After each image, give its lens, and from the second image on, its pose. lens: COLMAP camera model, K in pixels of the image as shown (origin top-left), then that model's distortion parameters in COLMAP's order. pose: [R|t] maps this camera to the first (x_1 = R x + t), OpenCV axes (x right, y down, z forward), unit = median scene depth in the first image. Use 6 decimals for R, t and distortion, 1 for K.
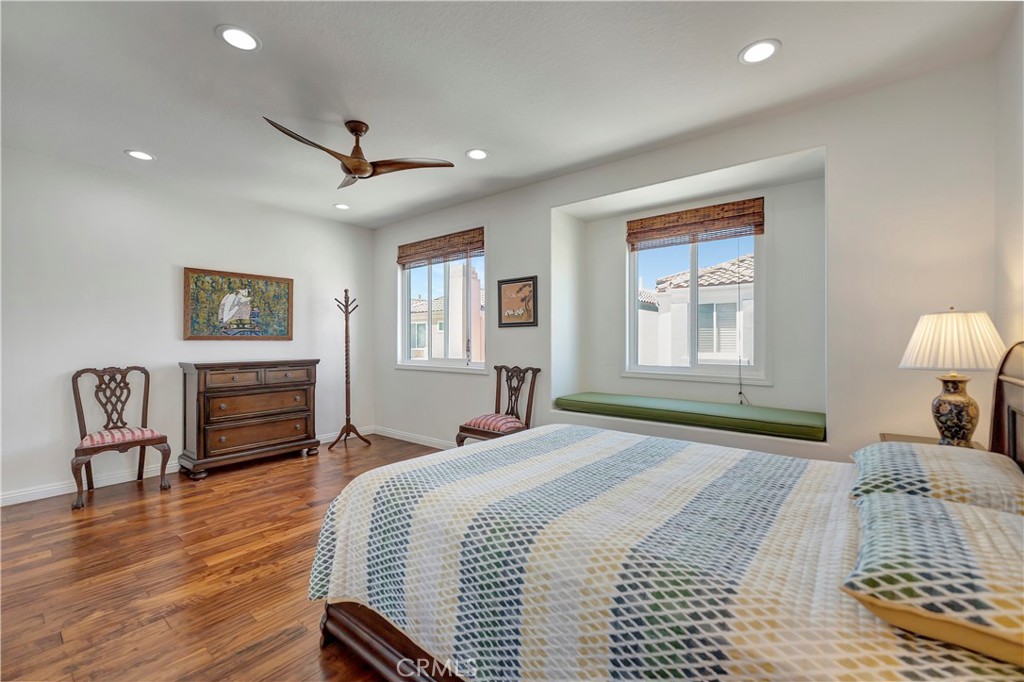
lens RADIAL K [[430.4, 0, 512.0], [0, 430.4, 341.0], [0, 0, 1]] dist [0.007538, 0.000034]
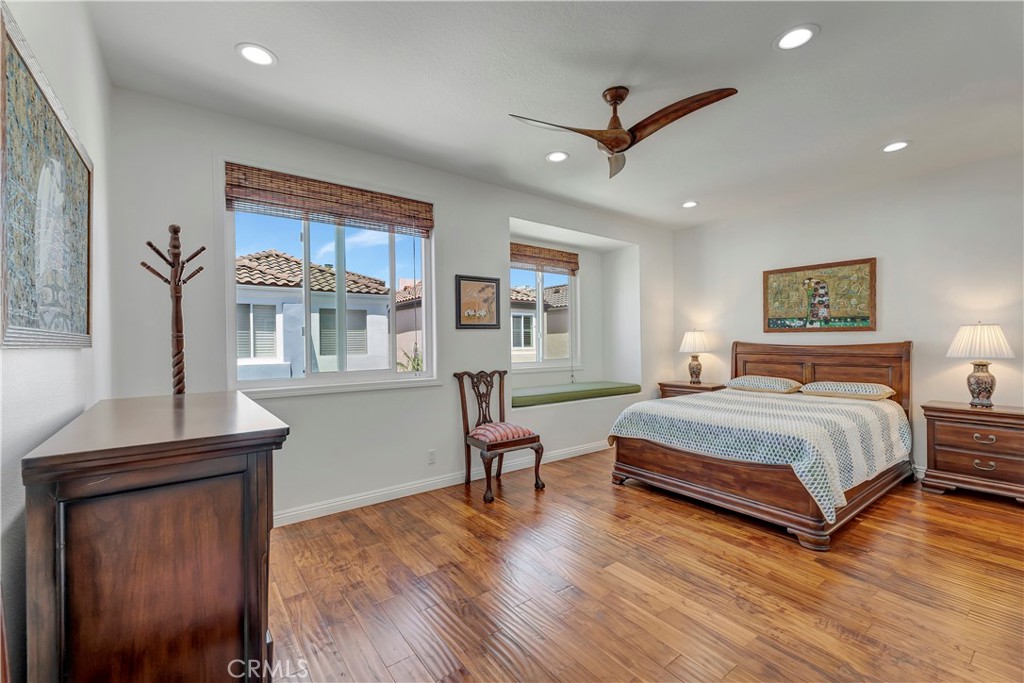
lens RADIAL K [[430.4, 0, 512.0], [0, 430.4, 341.5], [0, 0, 1]] dist [0.007538, 0.000034]
pose [[0.234371, -0.003560, 0.972141, -0.886139], [0.009488, 0.999954, 0.001374, -0.005886], [-0.972101, 0.008902, 0.234394, 0.716686]]
